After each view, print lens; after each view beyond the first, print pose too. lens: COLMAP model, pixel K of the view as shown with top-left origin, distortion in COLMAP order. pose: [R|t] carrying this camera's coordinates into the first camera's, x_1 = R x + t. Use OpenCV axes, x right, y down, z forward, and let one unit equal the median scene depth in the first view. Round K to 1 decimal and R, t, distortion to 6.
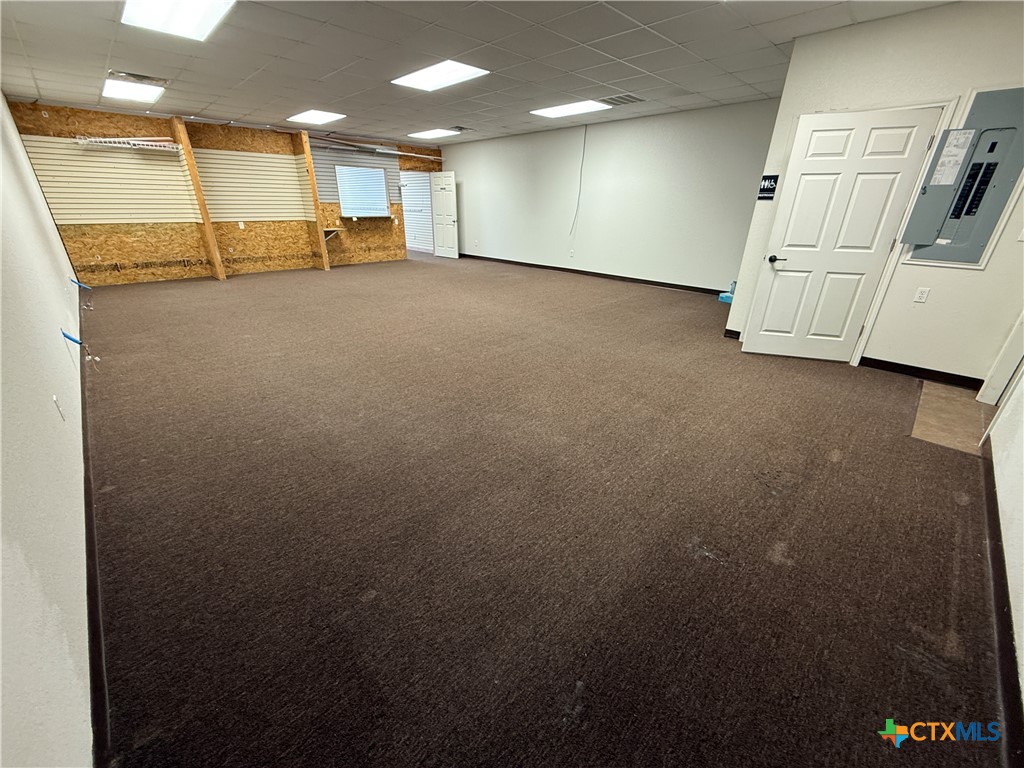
lens RADIAL K [[407.9, 0, 510.3], [0, 407.9, 383.7], [0, 0, 1]] dist [0.001107, 0.000000]
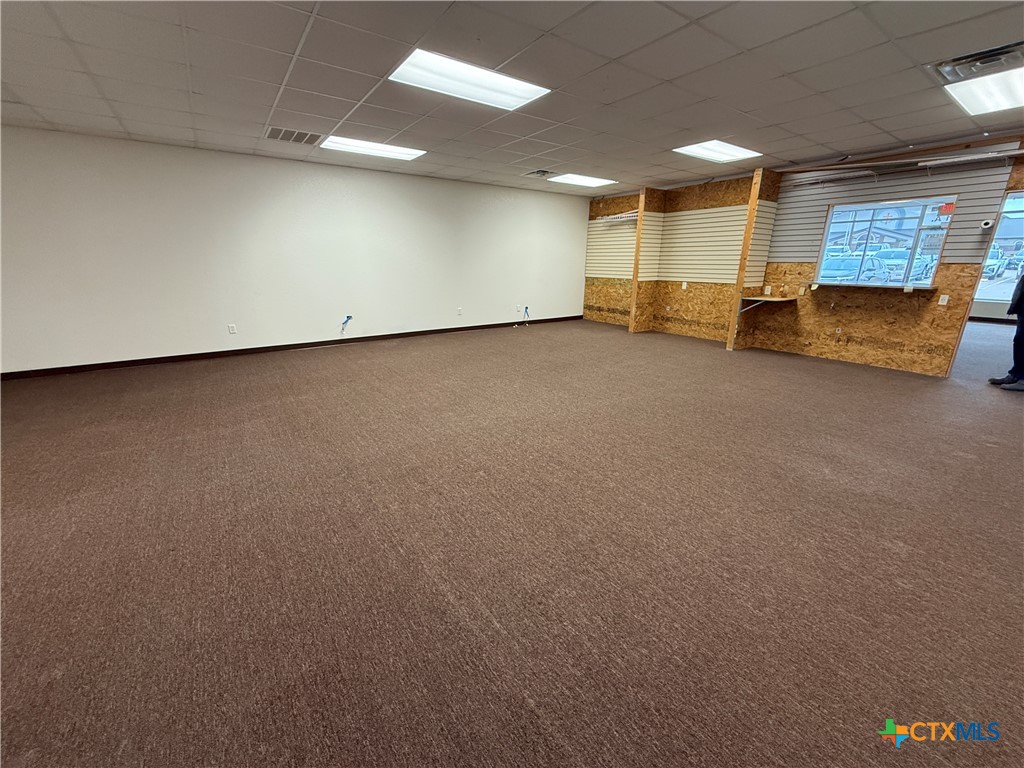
lens RADIAL K [[407.9, 0, 510.3], [0, 407.9, 383.7], [0, 0, 1]] dist [0.001107, 0.000000]
pose [[-0.152313, 0.276948, -0.948736, 0.341359], [-0.403467, 0.858882, 0.315493, -0.316353], [0.902228, 0.430838, -0.019080, 0.725866]]
